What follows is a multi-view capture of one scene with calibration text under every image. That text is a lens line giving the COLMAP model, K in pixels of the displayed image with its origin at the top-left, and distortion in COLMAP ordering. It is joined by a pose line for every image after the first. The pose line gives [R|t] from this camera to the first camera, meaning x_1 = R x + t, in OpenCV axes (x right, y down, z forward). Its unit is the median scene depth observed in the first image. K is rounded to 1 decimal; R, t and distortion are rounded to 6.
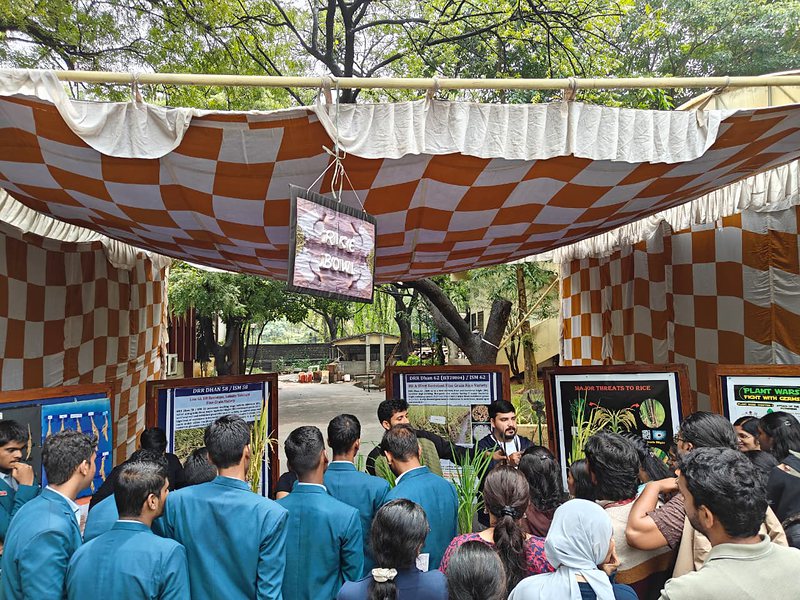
lens RADIAL K [[582.1, 0, 400.0], [0, 582.1, 300.0], [0, 0, 1]] dist [0.084921, -0.003169]
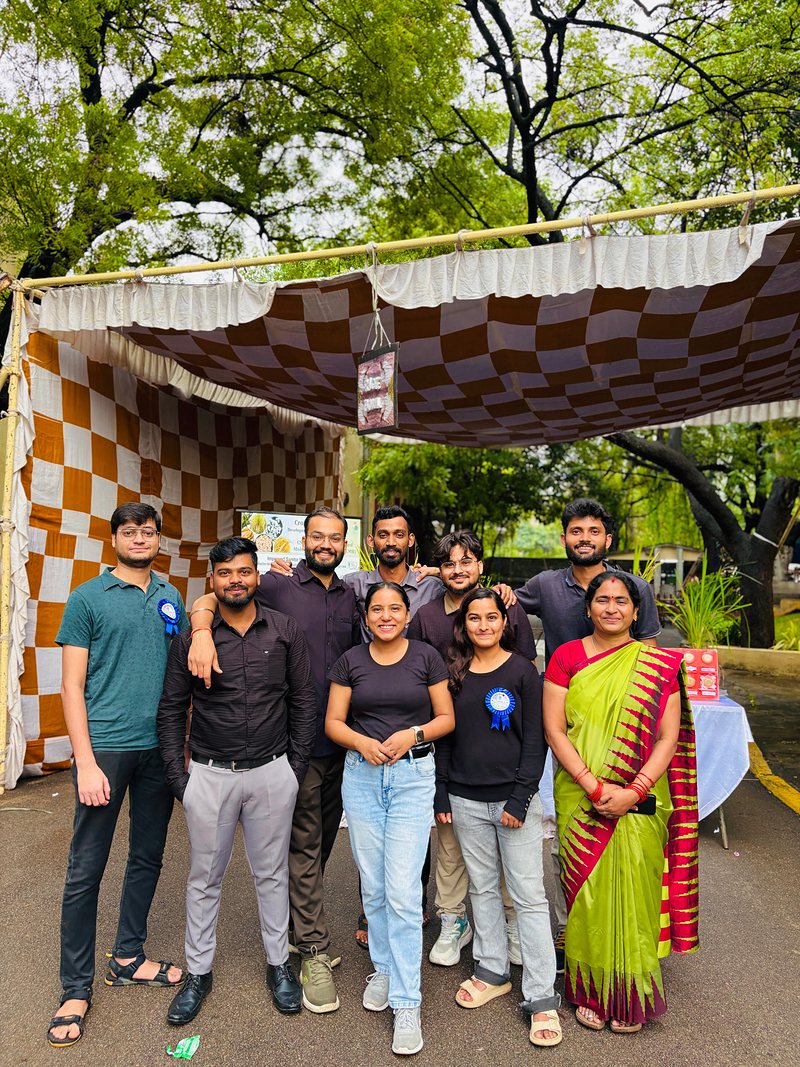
lens RADIAL K [[776.4, 0, 400.0], [0, 776.4, 533.5], [0, 0, 1]] dist [0.084921, -0.003169]
pose [[0.937549, 0.015270, -0.347519, 0.247753], [0.002944, 0.998652, 0.051823, 0.065571], [0.347842, -0.049610, 0.936240, -0.257937]]
